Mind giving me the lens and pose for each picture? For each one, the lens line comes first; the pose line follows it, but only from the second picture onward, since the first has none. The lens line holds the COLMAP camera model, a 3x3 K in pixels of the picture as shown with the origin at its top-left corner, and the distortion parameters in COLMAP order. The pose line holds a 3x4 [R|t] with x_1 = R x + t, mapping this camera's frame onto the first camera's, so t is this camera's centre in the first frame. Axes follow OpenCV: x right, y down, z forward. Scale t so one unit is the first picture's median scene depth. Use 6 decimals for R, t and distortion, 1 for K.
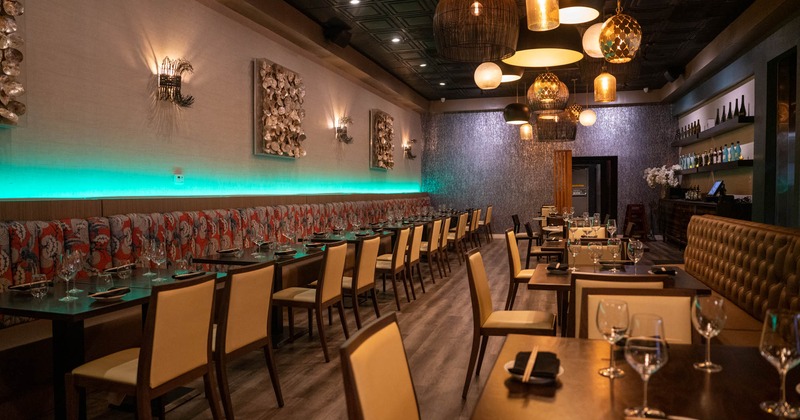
lens RADIAL K [[567.2, 0, 398.4], [0, 567.2, 196.7], [0, 0, 1]] dist [-0.007344, 0.111838]
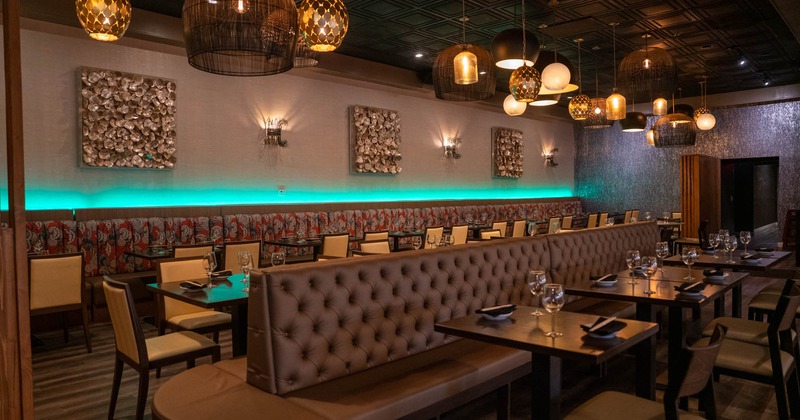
lens RADIAL K [[567.2, 0, 398.4], [0, 567.2, 196.7], [0, 0, 1]] dist [-0.007344, 0.111838]
pose [[0.895322, -0.006690, -0.445369, 0.474791], [0.004491, 0.999972, -0.005992, -0.007145], [0.445396, 0.003365, 0.895327, -0.207474]]
